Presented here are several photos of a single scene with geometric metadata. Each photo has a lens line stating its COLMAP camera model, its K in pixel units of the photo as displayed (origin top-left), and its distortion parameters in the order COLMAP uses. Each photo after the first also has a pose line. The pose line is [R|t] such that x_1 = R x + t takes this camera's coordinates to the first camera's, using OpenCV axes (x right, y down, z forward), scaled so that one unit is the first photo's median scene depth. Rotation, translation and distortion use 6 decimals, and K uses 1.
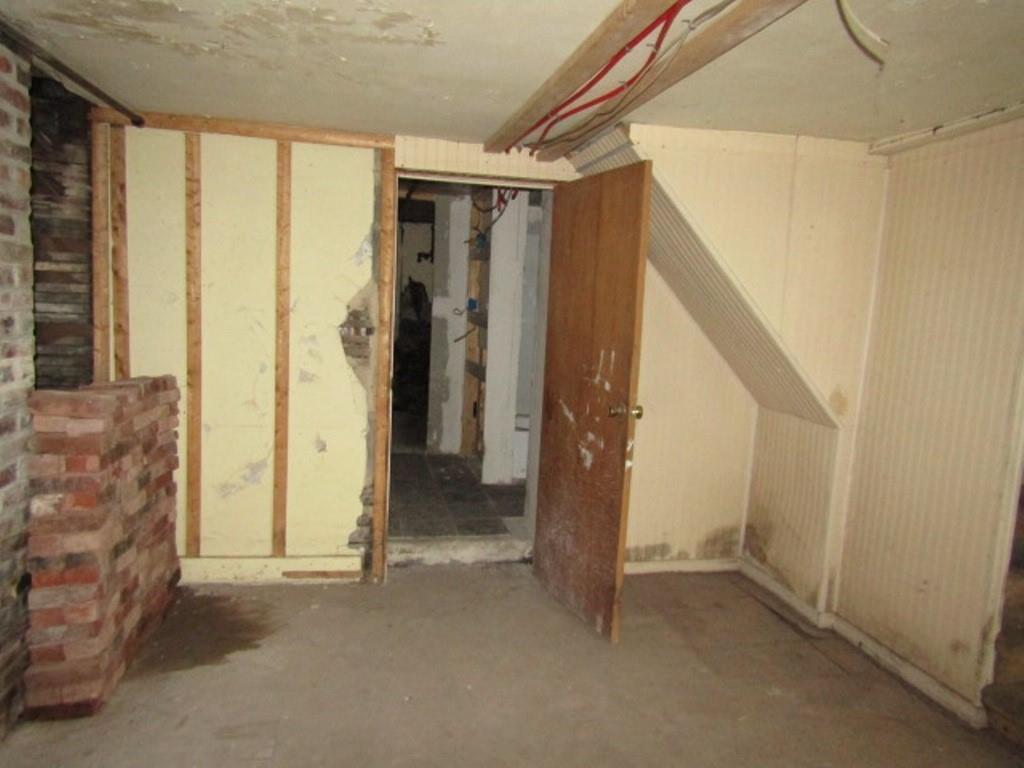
lens RADIAL K [[742.4, 0, 508.2], [0, 742.4, 392.6], [0, 0, 1]] dist [-0.001711, 0.006831]
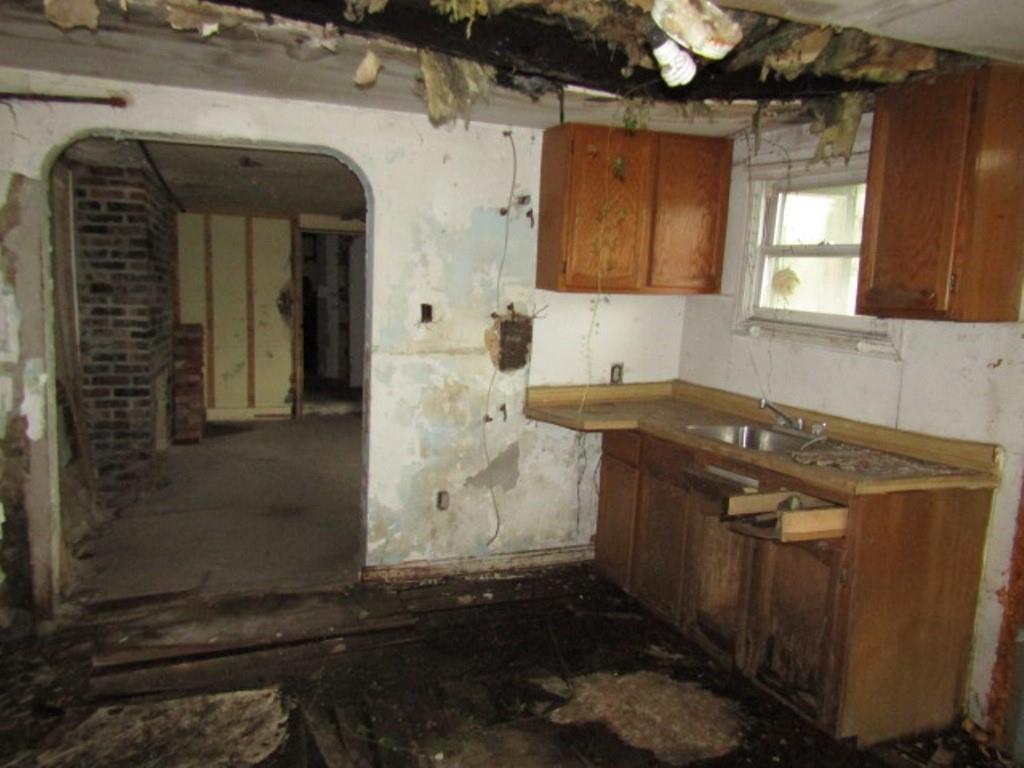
lens RADIAL K [[742.4, 0, 508.2], [0, 742.4, 392.6], [0, 0, 1]] dist [-0.001711, 0.006831]
pose [[0.987474, -0.038968, 0.152895, 0.100661], [0.036193, 0.999126, 0.020897, 0.160936], [-0.153575, -0.015101, 0.988022, -1.261655]]
